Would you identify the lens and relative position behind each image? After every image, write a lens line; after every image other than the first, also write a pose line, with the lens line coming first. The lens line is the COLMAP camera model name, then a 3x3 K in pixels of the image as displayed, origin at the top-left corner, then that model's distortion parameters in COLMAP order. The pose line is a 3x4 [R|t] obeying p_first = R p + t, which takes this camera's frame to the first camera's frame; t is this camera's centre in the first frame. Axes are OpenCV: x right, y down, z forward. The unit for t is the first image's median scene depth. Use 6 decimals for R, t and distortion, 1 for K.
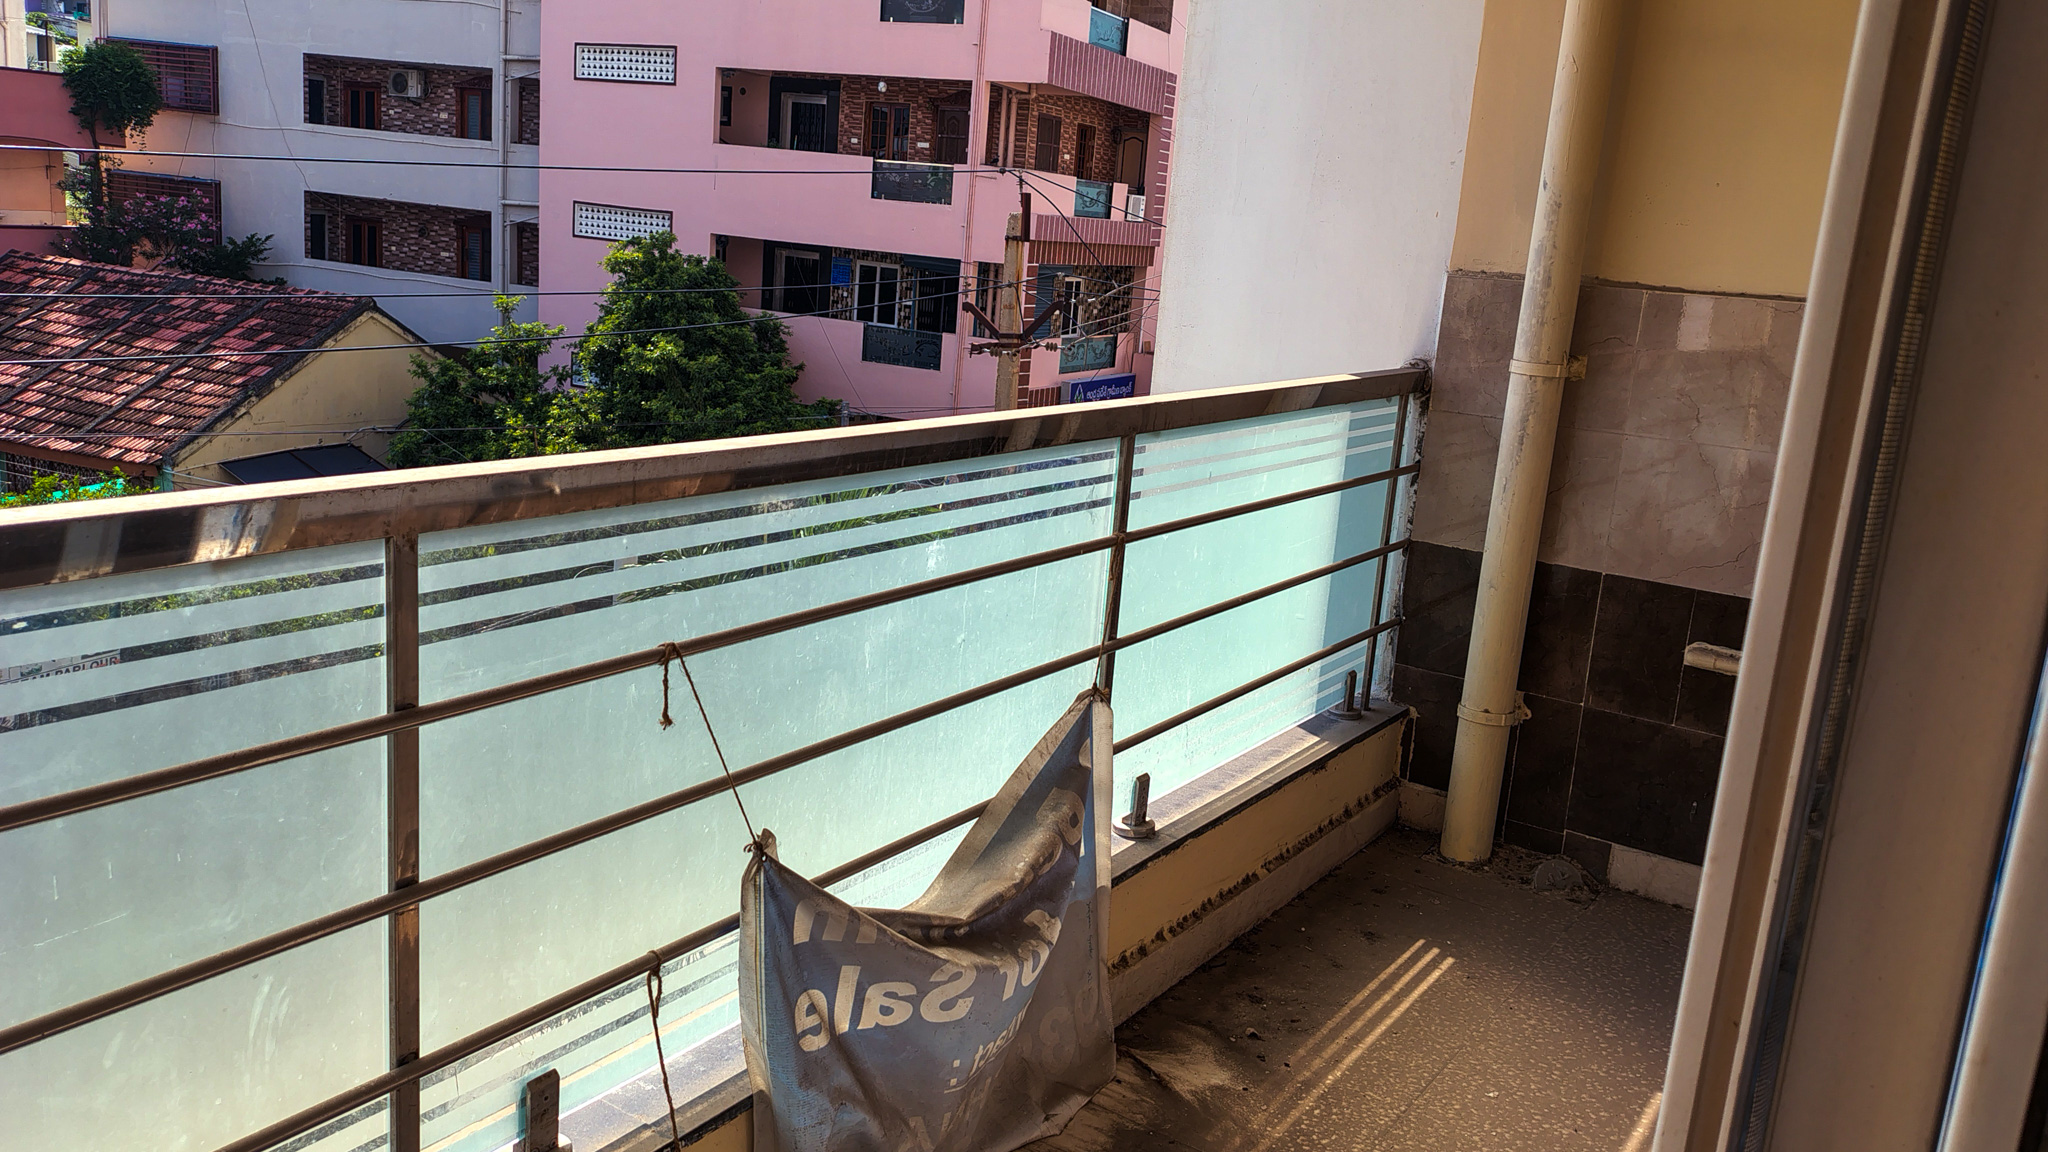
lens RADIAL K [[1576.6, 0, 1024.0], [0, 1576.6, 576.0], [0, 0, 1]] dist [0.119595, -0.169818]
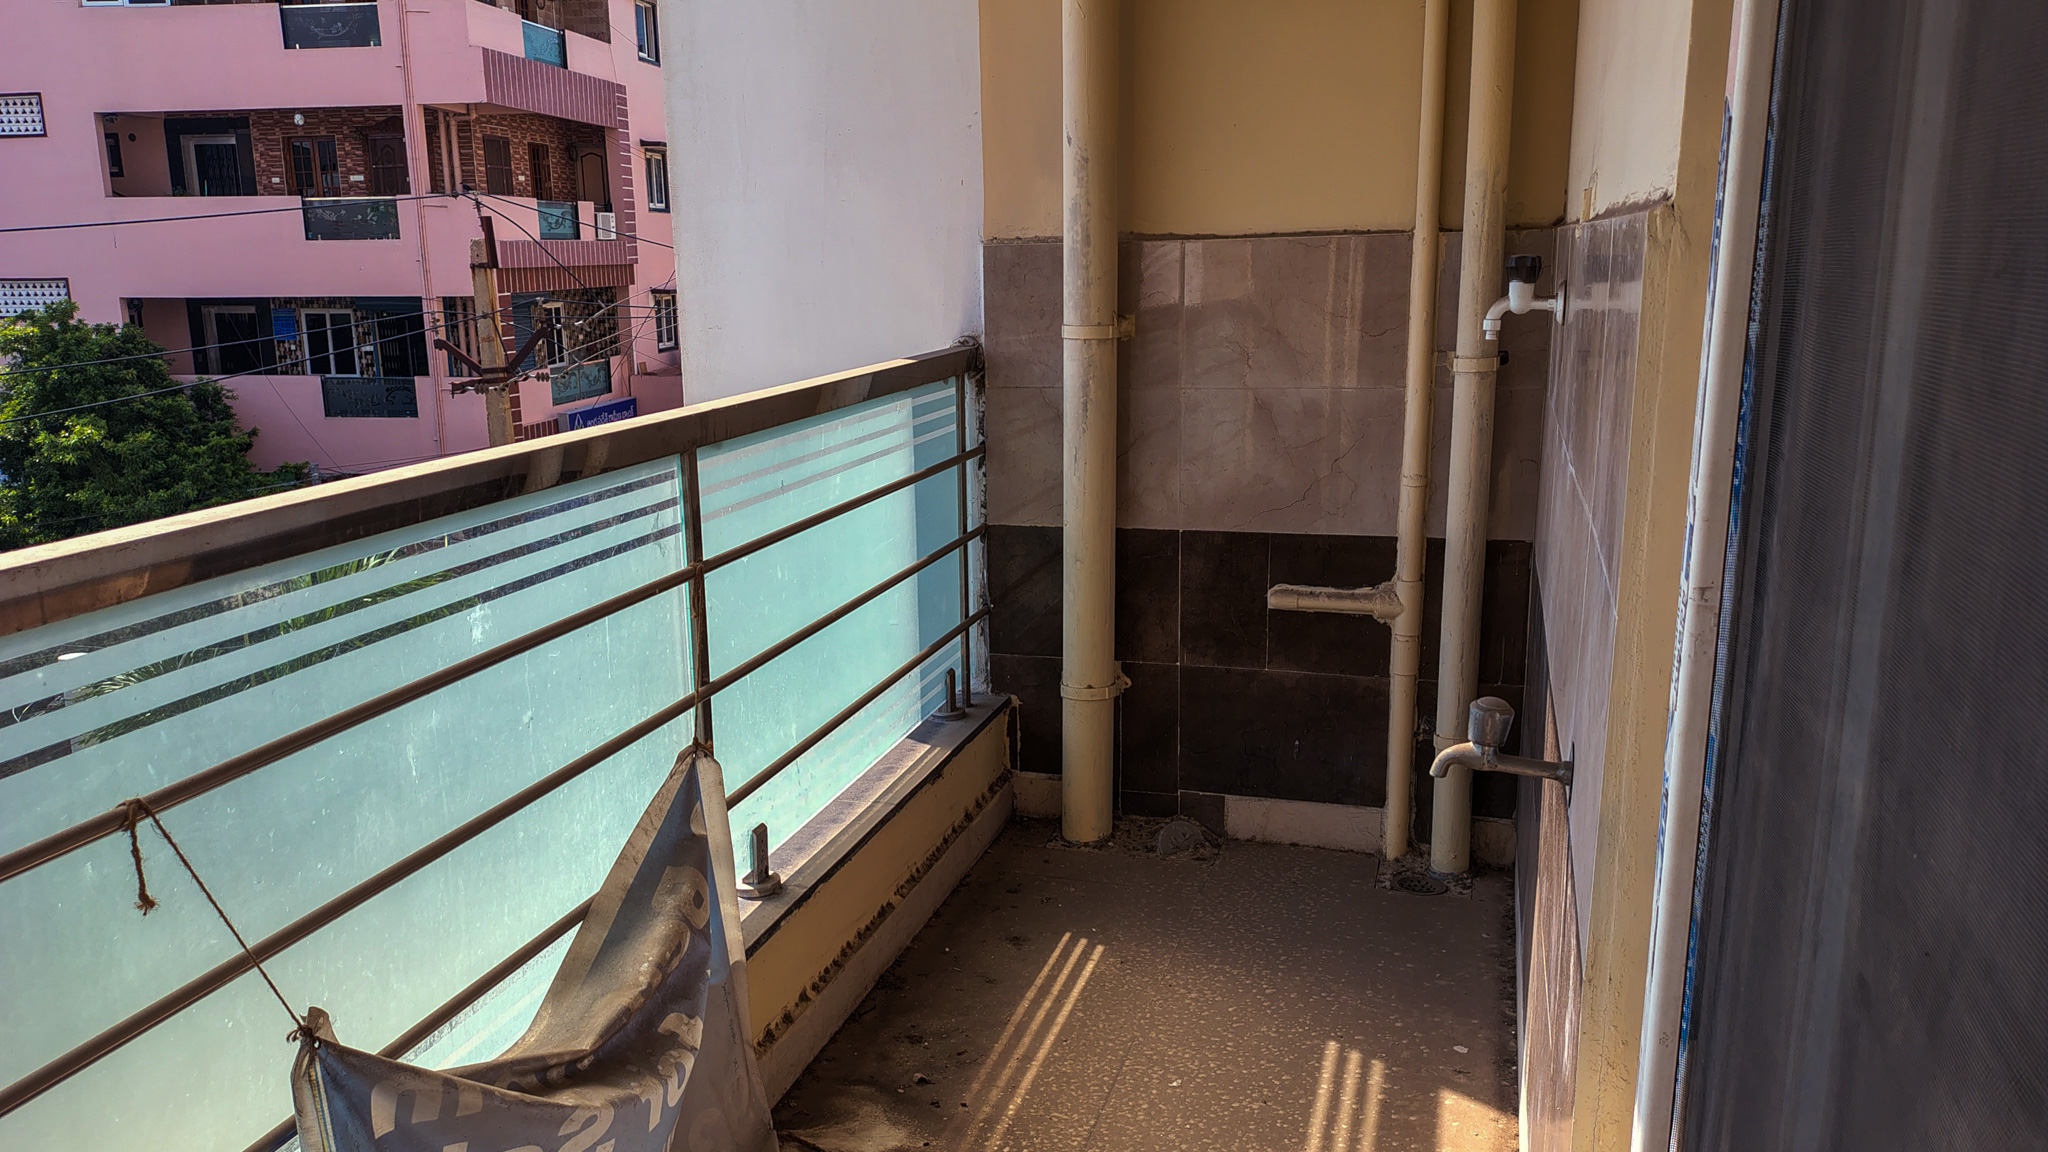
lens RADIAL K [[1559.3, 0, 1012.3], [0, 1559.3, 607.9], [0, 0, 1]] dist [0.126269, -0.180274]
pose [[0.946900, -0.158027, 0.280013, -0.016421], [0.153566, 0.987409, 0.037950, -0.007183], [-0.282485, 0.007066, 0.959246, 0.098998]]
